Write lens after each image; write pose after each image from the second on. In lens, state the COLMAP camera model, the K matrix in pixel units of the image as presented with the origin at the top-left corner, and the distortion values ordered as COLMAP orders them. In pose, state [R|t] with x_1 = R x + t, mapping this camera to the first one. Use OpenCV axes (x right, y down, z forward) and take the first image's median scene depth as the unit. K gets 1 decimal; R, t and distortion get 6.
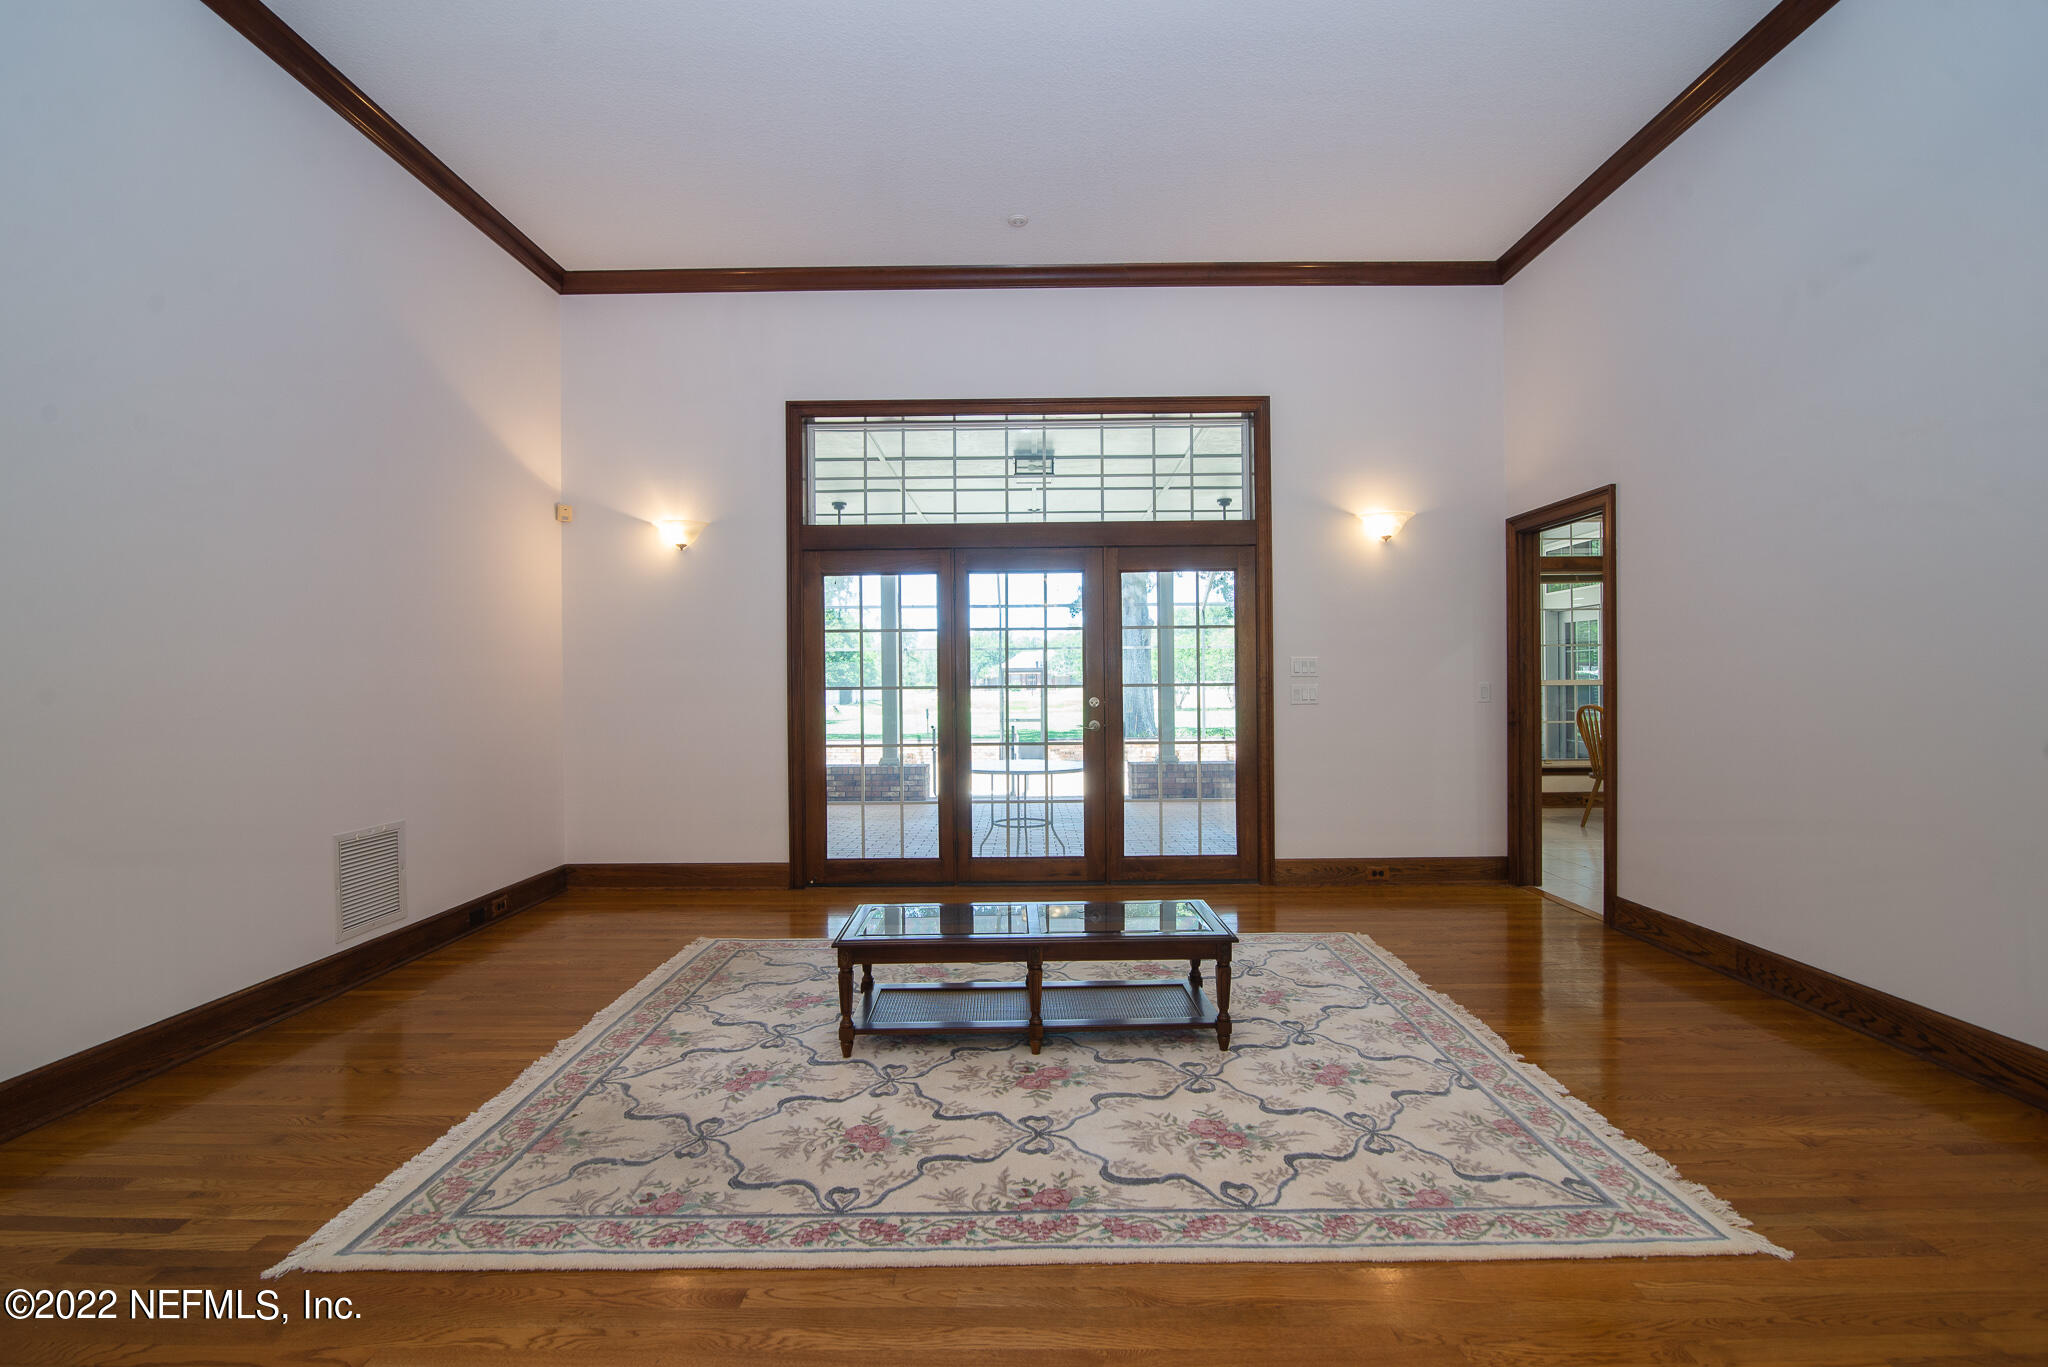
lens RADIAL K [[938.3, 0, 1028.2], [0, 938.3, 687.4], [0, 0, 1]] dist [-0.023886, -0.000009]
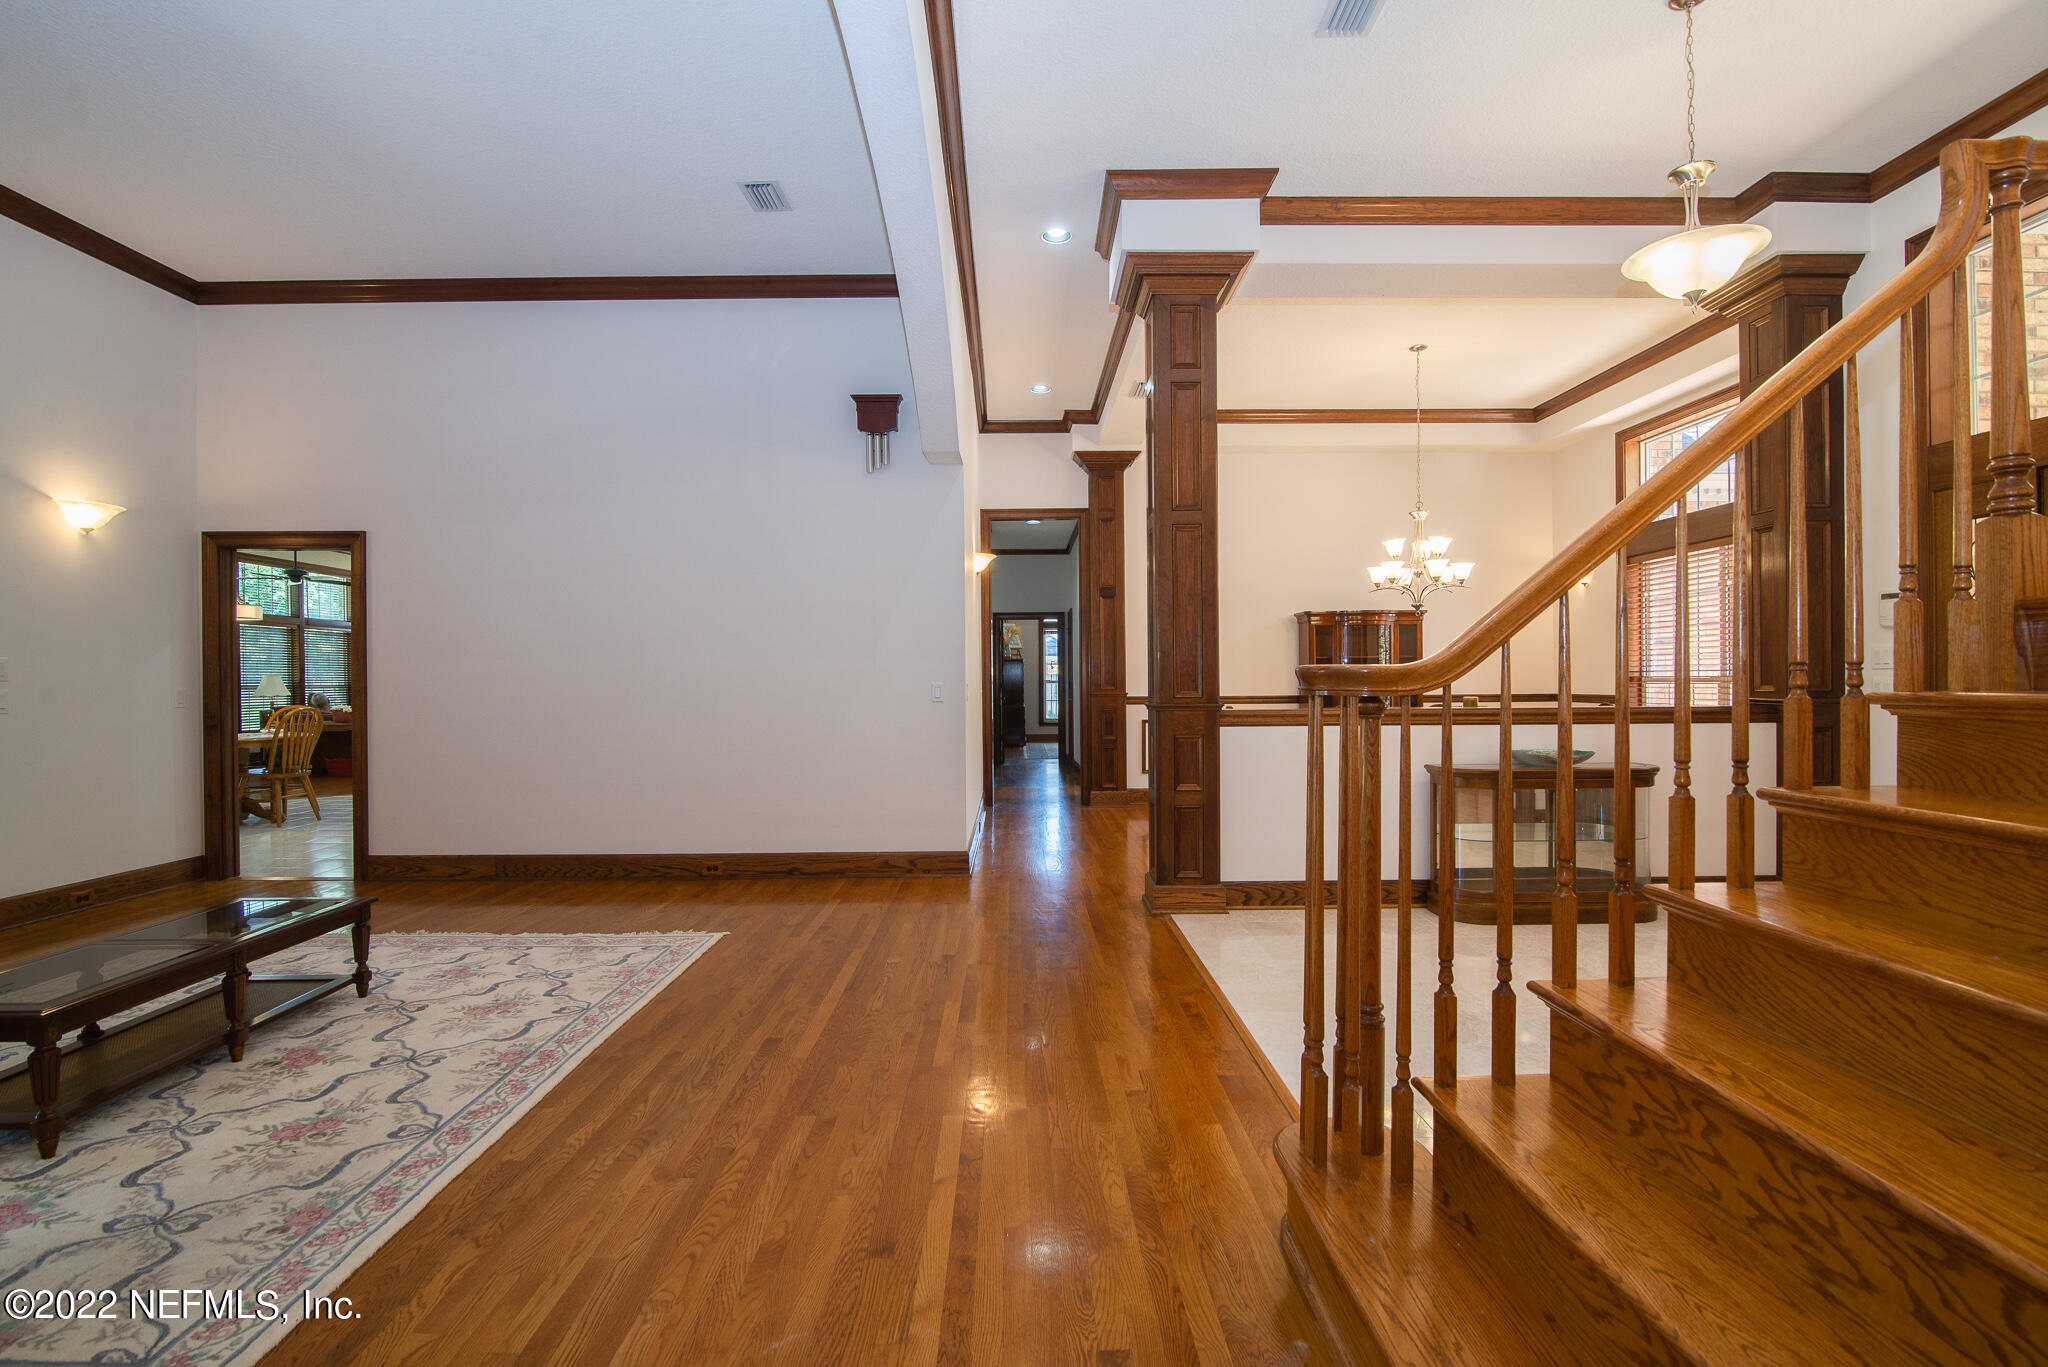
lens RADIAL K [[938.3, 0, 1019.5], [0, 938.3, 681.4], [0, 0, 1]] dist [-0.023886, -0.000009]
pose [[-0.014213, 0.007133, 0.999874, -1.132787], [0.011782, 0.999906, -0.006966, 0.011133], [-0.999830, 0.011681, -0.014296, 0.220153]]
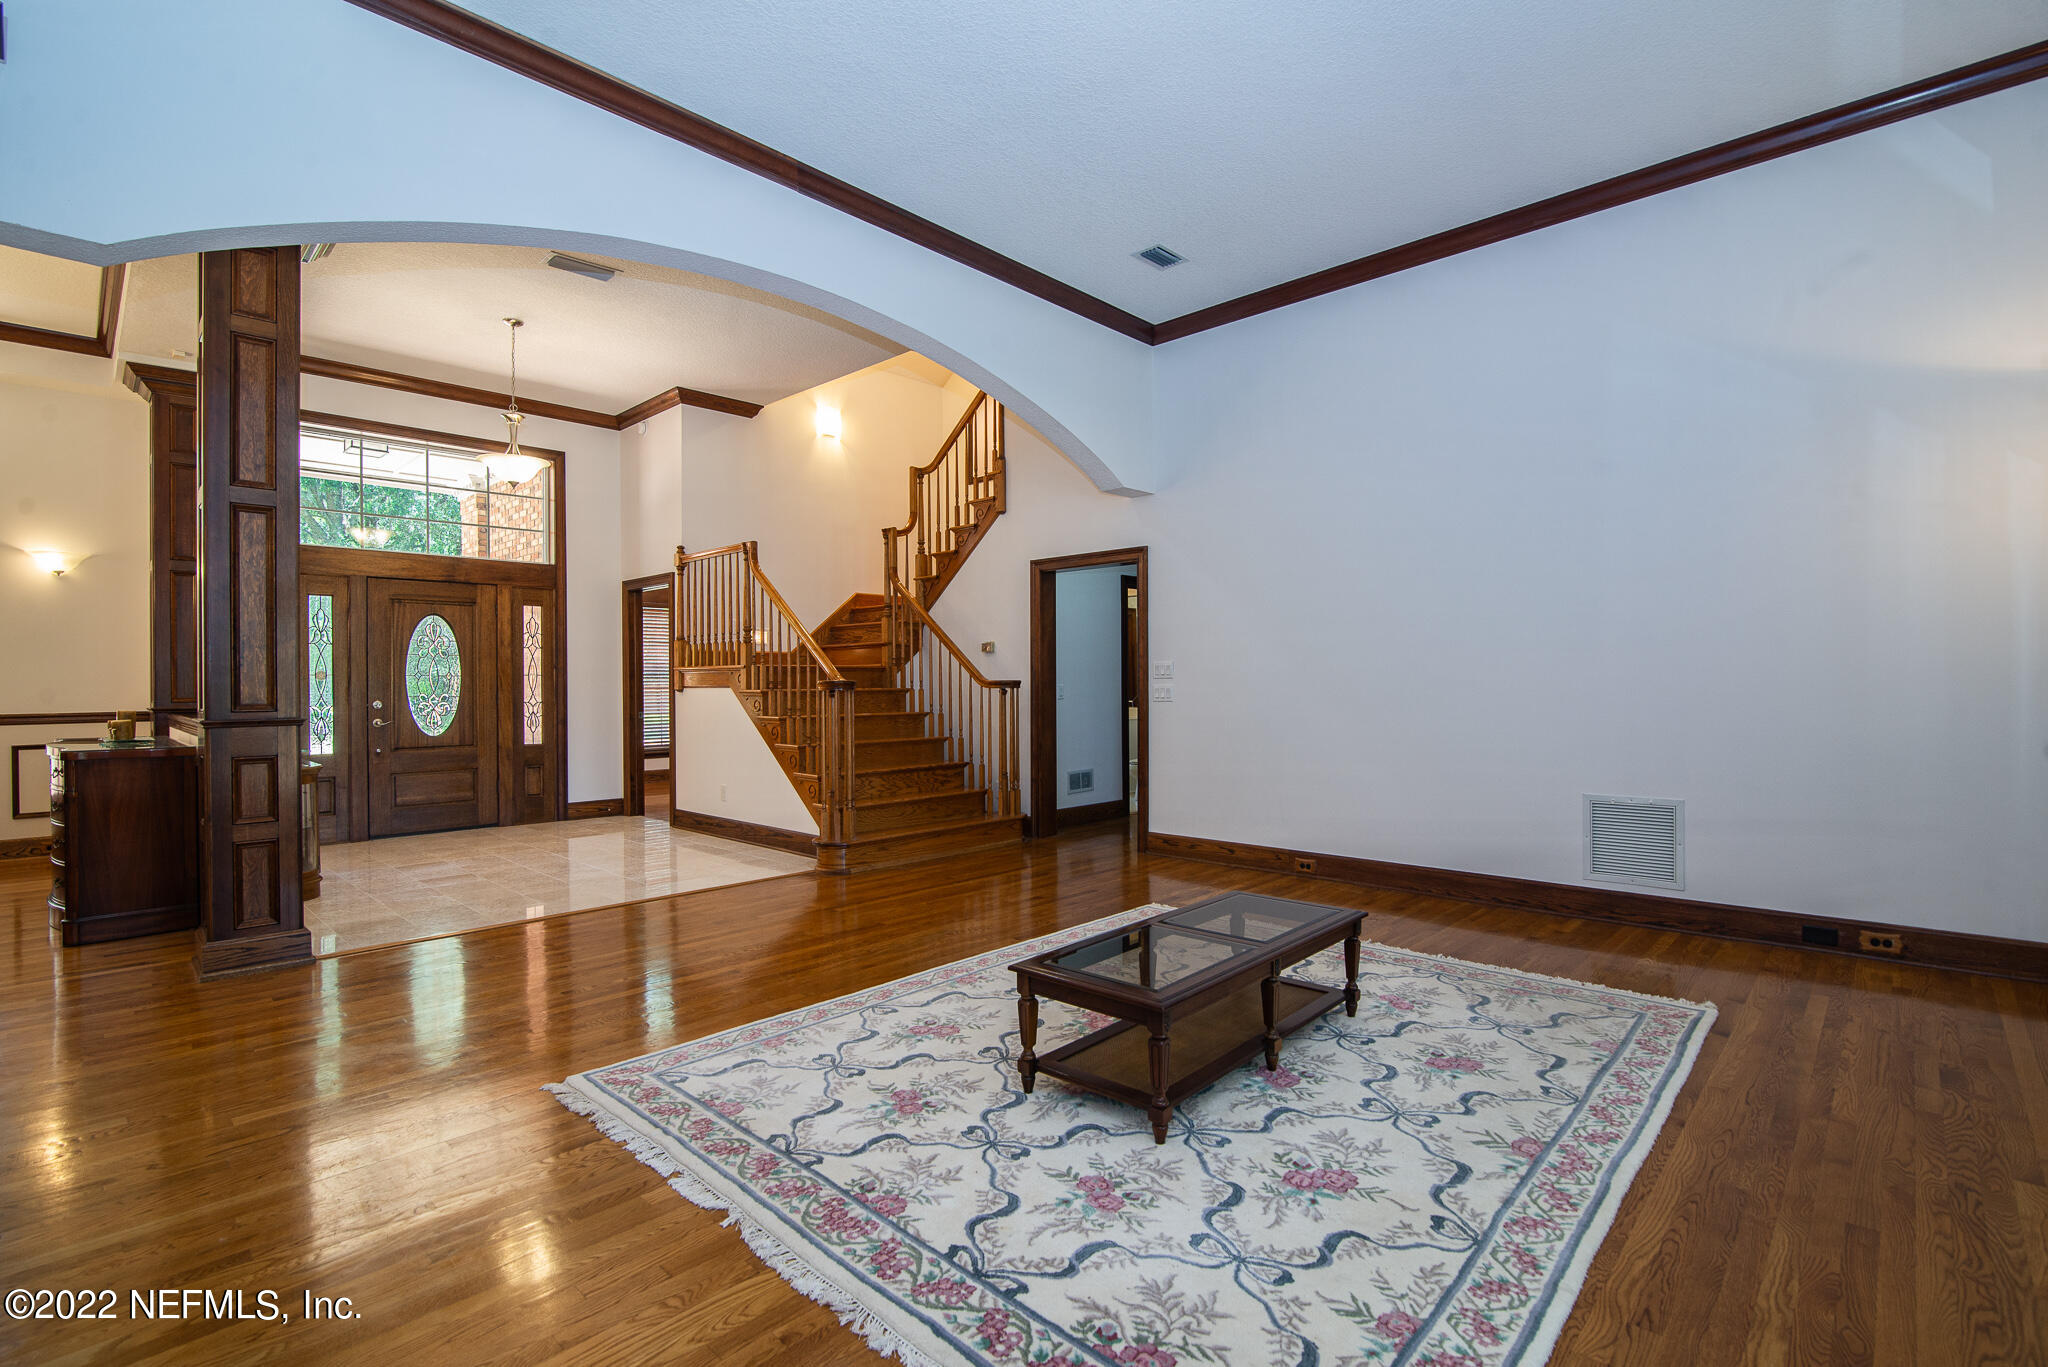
lens RADIAL K [[938.3, 0, 1027.7], [0, 938.3, 686.5], [0, 0, 1]] dist [-0.023886, -0.000009]
pose [[-0.682408, 0.018148, -0.730747, 1.014208], [0.009373, 0.999827, 0.016078, -0.022434], [0.730912, 0.004123, -0.682459, 1.896059]]
